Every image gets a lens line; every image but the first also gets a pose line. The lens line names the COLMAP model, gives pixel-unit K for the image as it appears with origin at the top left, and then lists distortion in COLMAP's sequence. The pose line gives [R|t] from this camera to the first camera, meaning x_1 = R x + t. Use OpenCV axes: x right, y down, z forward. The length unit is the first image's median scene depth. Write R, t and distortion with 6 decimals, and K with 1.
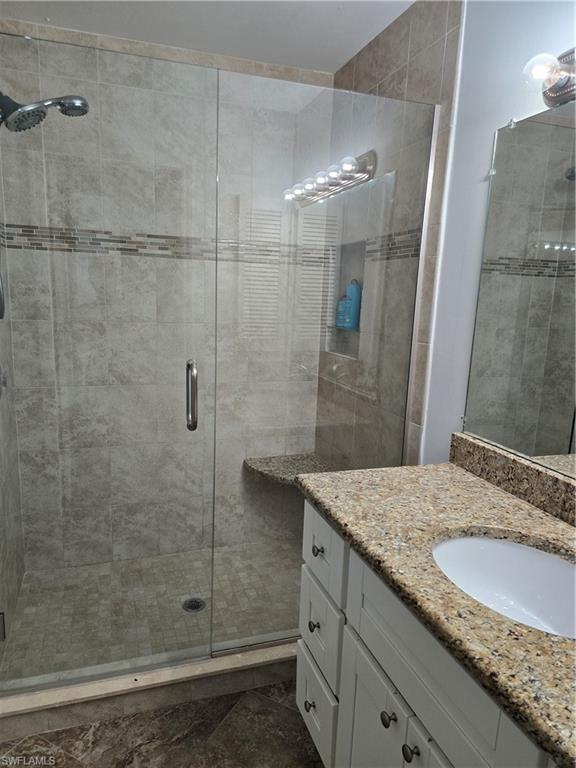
lens RADIAL K [[526.3, 0, 274.1], [0, 526.3, 396.7], [0, 0, 1]] dist [0.053308, -0.064267]
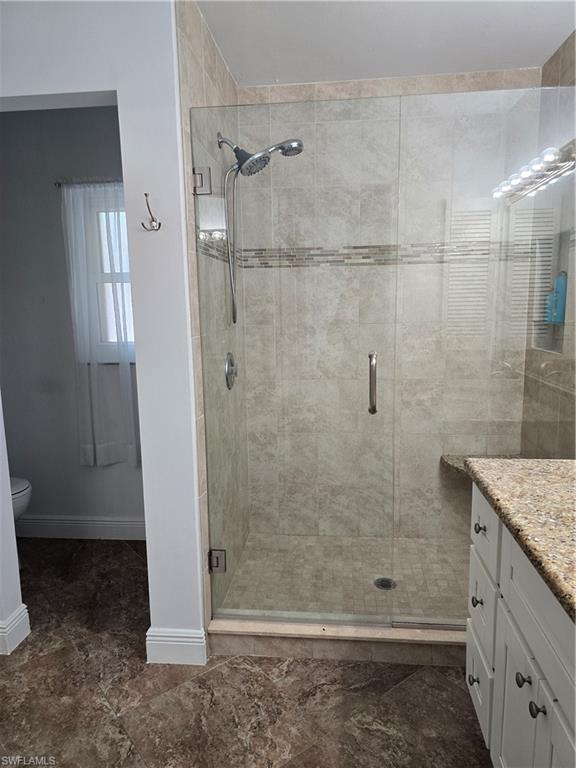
lens RADIAL K [[526.3, 0, 274.1], [0, 526.3, 396.7], [0, 0, 1]] dist [0.053308, -0.064267]
pose [[0.903658, 0.026663, -0.427425, 0.099109], [-0.036548, 0.999220, -0.014939, 0.038048], [0.426693, 0.029122, 0.903928, -0.085737]]
